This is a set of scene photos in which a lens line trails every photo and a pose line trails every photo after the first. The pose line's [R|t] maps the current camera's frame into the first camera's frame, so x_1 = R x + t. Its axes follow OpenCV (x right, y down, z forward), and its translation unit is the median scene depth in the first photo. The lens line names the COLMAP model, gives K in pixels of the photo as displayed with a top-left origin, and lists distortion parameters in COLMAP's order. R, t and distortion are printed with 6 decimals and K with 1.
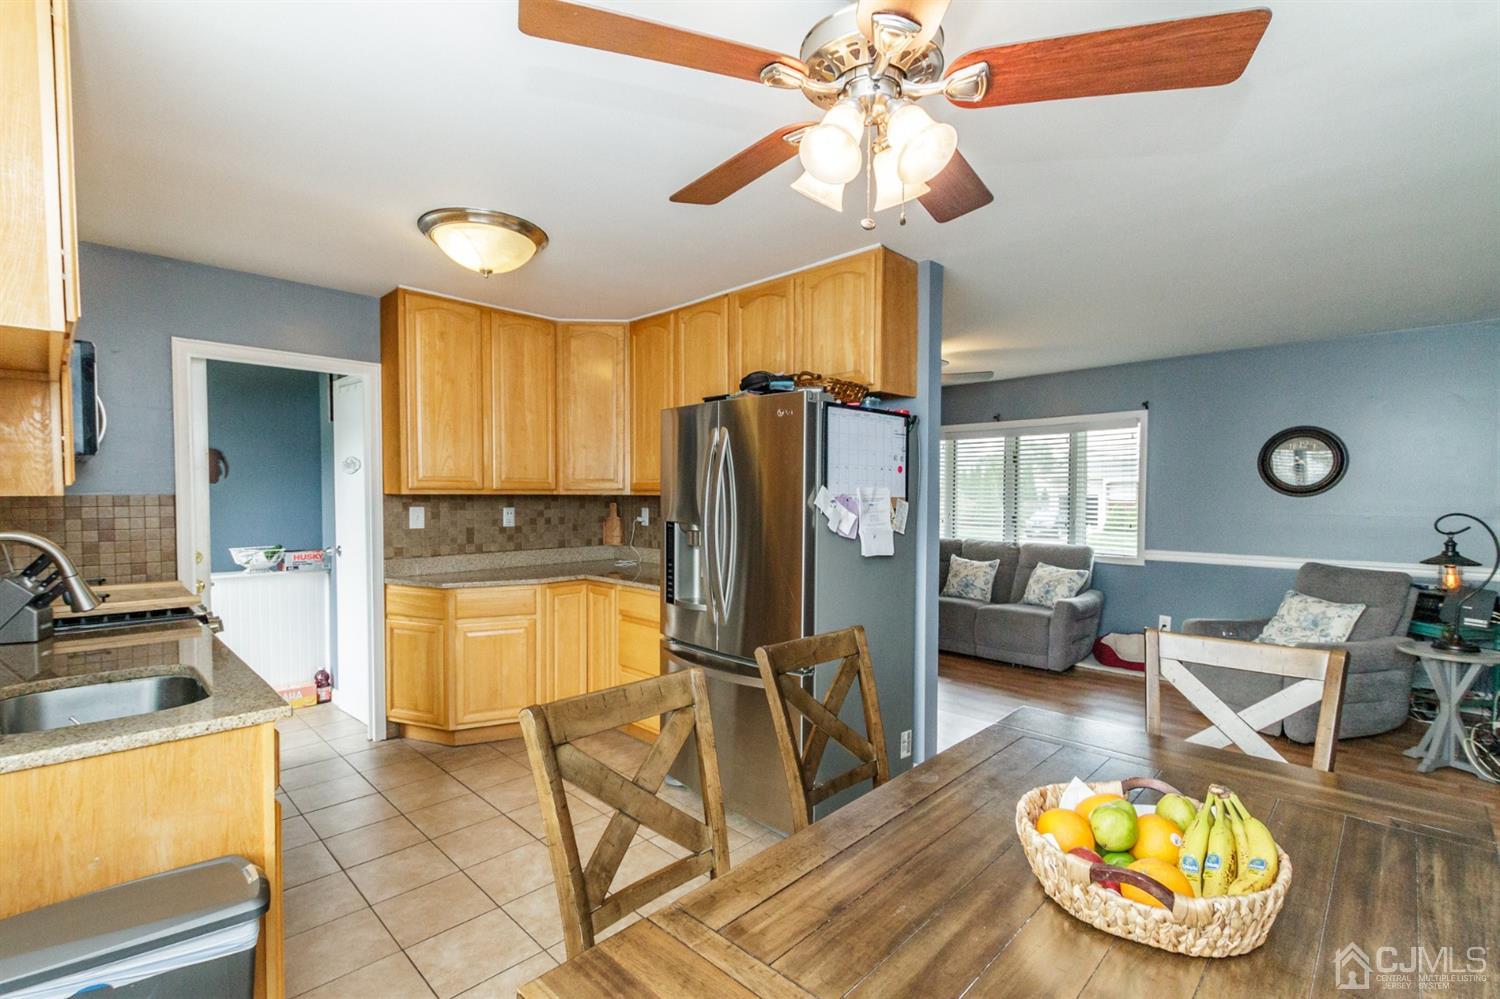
lens RADIAL K [[677.0, 0, 741.4], [0, 677.0, 514.0], [0, 0, 1]] dist [0.027760, -0.011431]
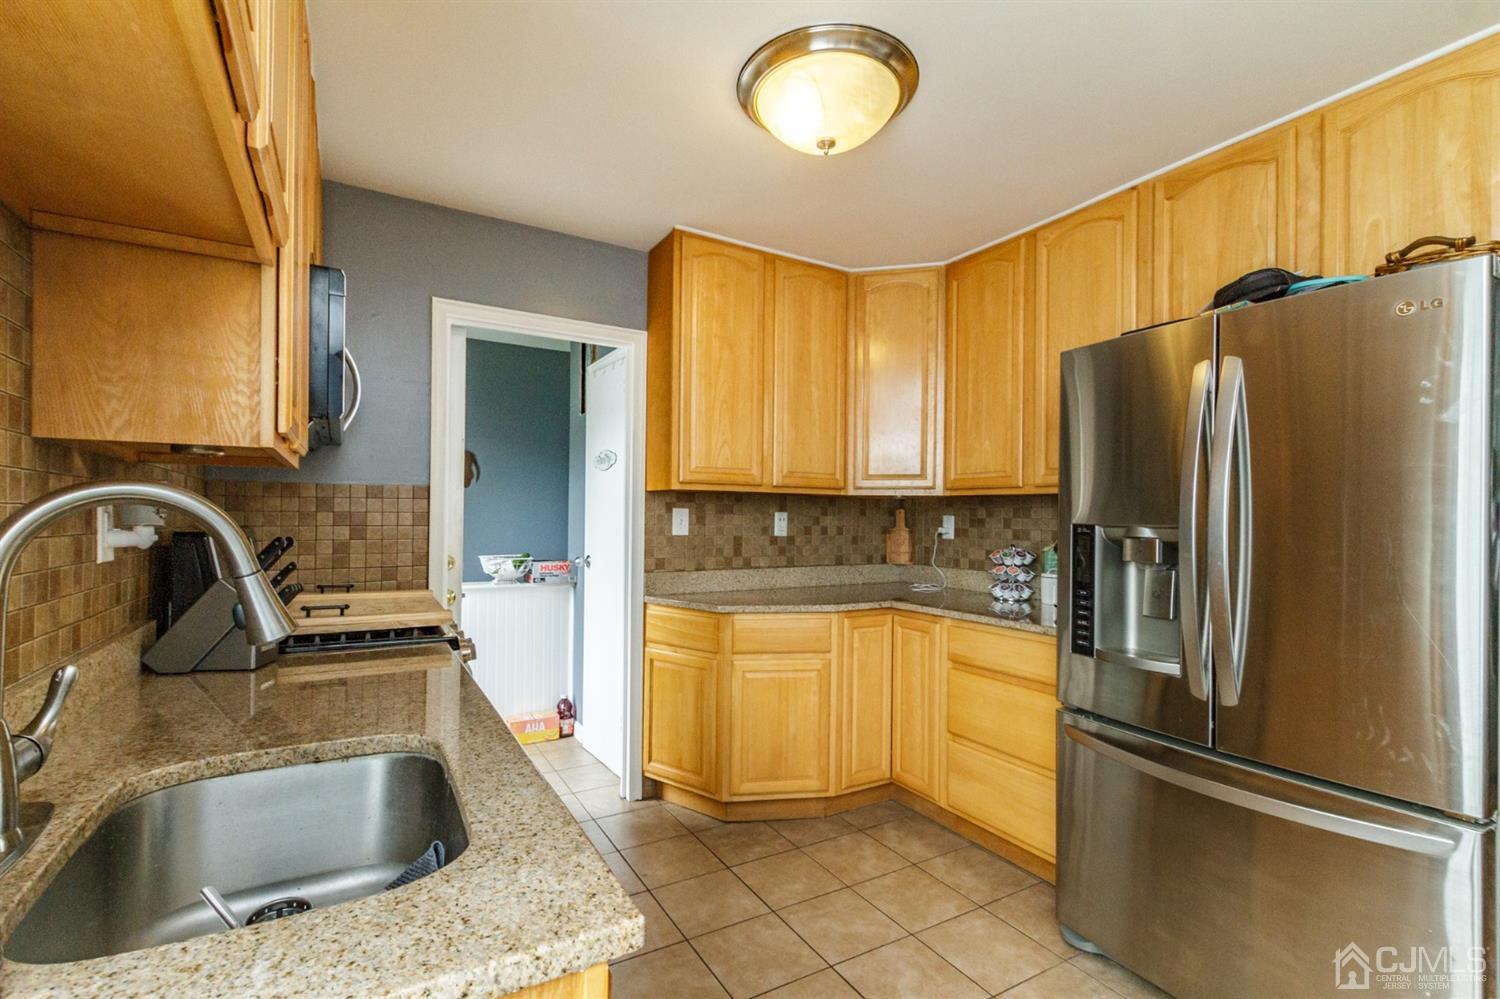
lens RADIAL K [[680.8, 0, 744.7], [0, 680.8, 509.8], [0, 0, 1]] dist [0.026226, -0.011104]
pose [[0.965680, 0.004826, -0.259690, -0.202797], [-0.015985, 0.999036, -0.040876, 0.024073], [0.259243, 0.043624, 0.964826, 0.252986]]
